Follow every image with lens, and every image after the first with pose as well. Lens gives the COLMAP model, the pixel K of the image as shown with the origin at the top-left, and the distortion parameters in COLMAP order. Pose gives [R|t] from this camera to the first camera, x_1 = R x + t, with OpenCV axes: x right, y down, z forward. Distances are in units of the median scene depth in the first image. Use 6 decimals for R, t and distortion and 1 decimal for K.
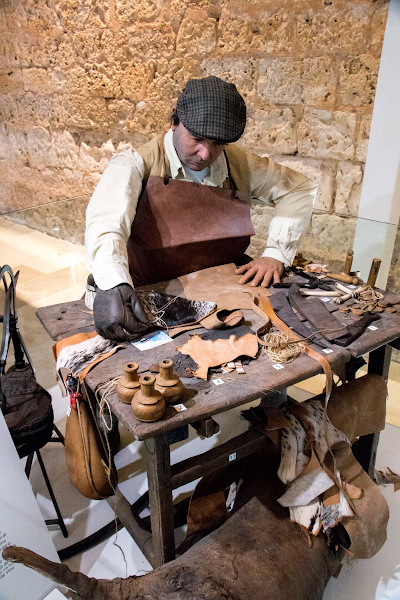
lens RADIAL K [[468.9, 0, 200.0], [0, 468.9, 300.0], [0, 0, 1]] dist [-0.166920, 0.121506]
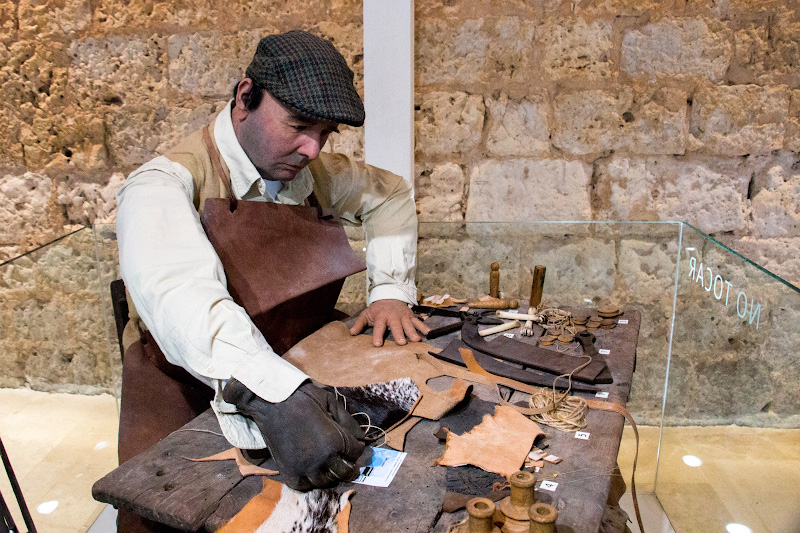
lens RADIAL K [[664.6, 0, 400.0], [0, 664.6, 266.5], [0, 0, 1]] dist [-0.184731, 0.113762]
pose [[0.834373, -0.177415, 0.521868, -0.310631], [0.260341, 0.961368, -0.089410, -0.046218], [-0.485844, 0.210464, 0.848328, 0.185547]]
